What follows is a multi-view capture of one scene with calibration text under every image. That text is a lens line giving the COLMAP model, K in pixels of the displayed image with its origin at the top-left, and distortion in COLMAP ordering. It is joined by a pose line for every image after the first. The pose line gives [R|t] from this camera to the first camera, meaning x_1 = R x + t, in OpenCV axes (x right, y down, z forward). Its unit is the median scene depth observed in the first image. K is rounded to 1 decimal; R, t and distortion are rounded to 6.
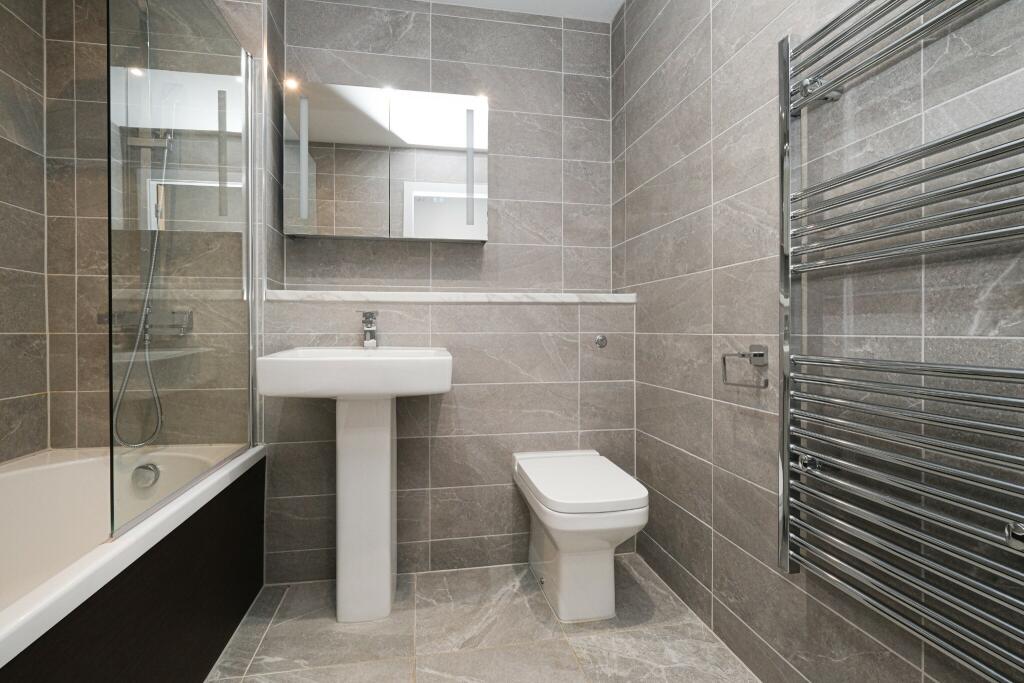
lens RADIAL K [[459.1, 0, 505.3], [0, 459.1, 318.1], [0, 0, 1]] dist [0.000096, -0.000675]
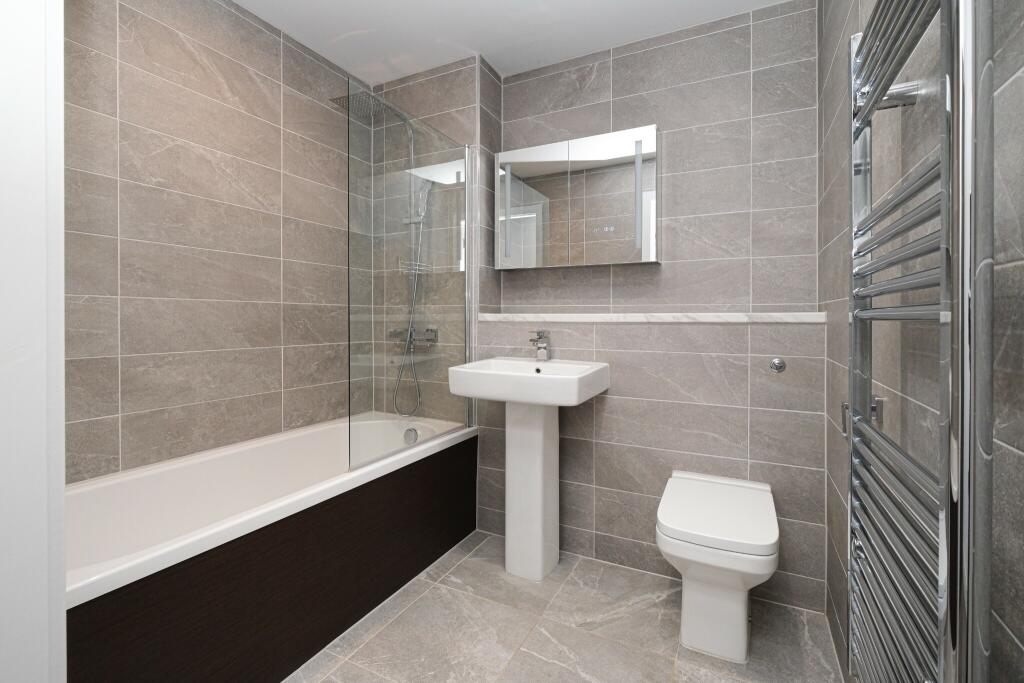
lens RADIAL K [[458.9, 0, 530.6], [0, 458.9, 304.7], [0, 0, 1]] dist [0.000046, -0.000428]
pose [[0.813365, -0.008555, -0.581690, 0.365853], [0.006979, 0.999963, -0.004948, -0.073215], [0.581711, -0.000035, 0.813395, -0.018966]]
